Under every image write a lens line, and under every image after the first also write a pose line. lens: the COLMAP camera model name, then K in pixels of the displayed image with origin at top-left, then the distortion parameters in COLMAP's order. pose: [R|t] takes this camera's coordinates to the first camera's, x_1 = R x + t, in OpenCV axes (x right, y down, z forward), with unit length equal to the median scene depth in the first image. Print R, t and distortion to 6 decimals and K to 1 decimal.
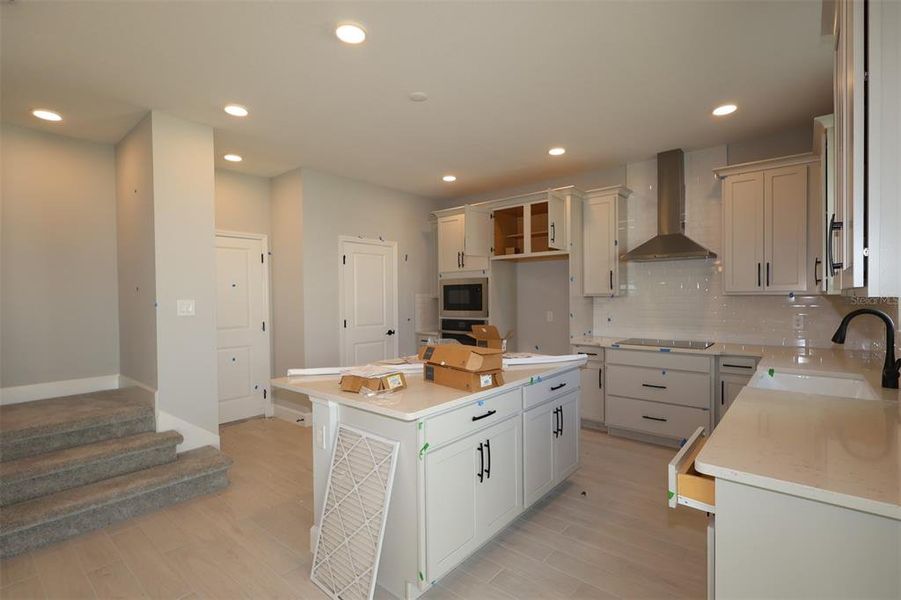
lens RADIAL K [[422.3, 0, 453.6], [0, 422.3, 301.3], [0, 0, 1]] dist [-0.001153, 0.001754]
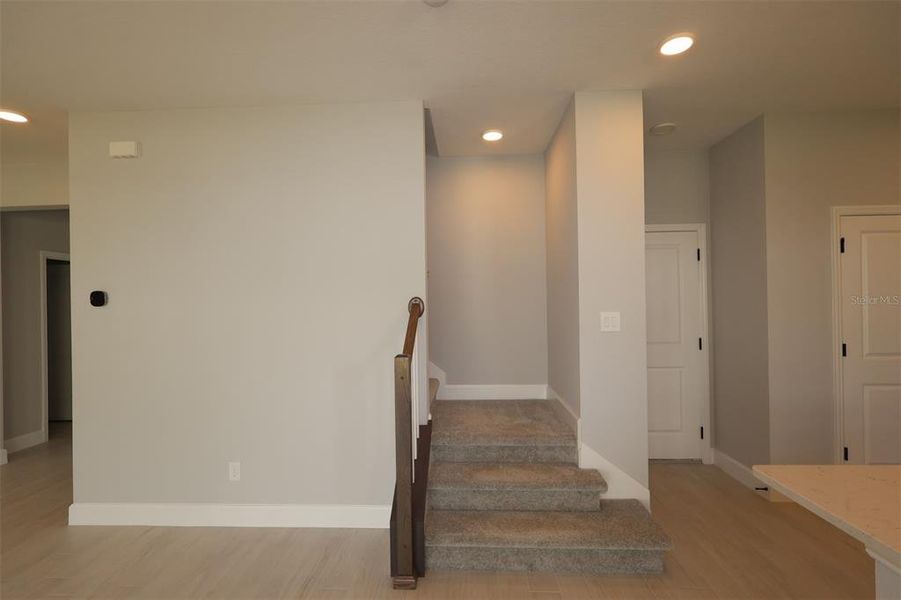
lens RADIAL K [[422.3, 0, 449.0], [0, 422.3, 299.0], [0, 0, 1]] dist [-0.001153, 0.001754]
pose [[0.607379, -0.001615, -0.794411, -0.184541], [-0.004317, 0.999976, -0.005334, -0.023866], [0.794401, 0.006669, 0.607357, 0.271048]]
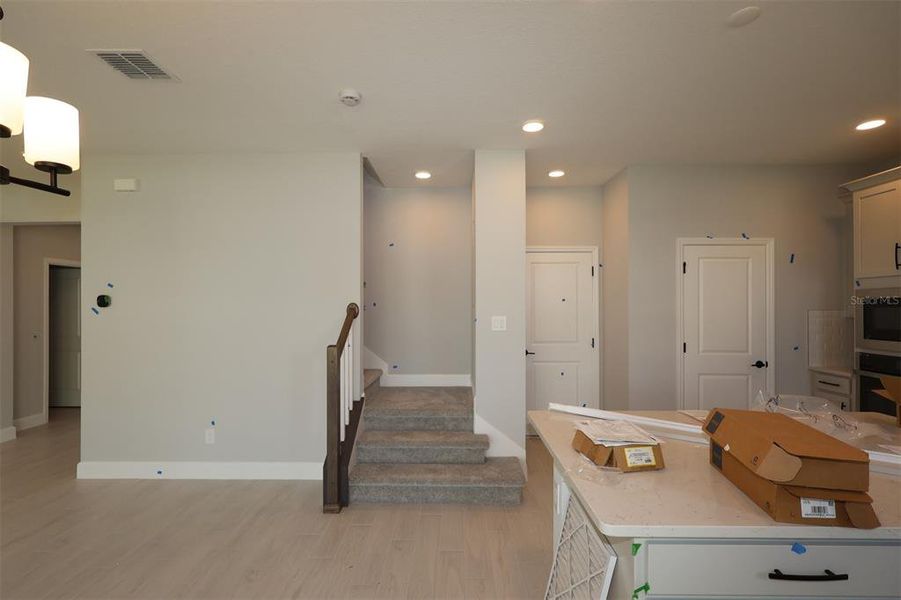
lens RADIAL K [[422.3, 0, 450.6], [0, 422.3, 301.8], [0, 0, 1]] dist [-0.001153, 0.001754]
pose [[0.631035, 0.005420, -0.775735, 0.130748], [-0.017292, 0.999825, -0.007081, -0.031744], [0.775561, 0.017882, 0.631019, 0.232596]]
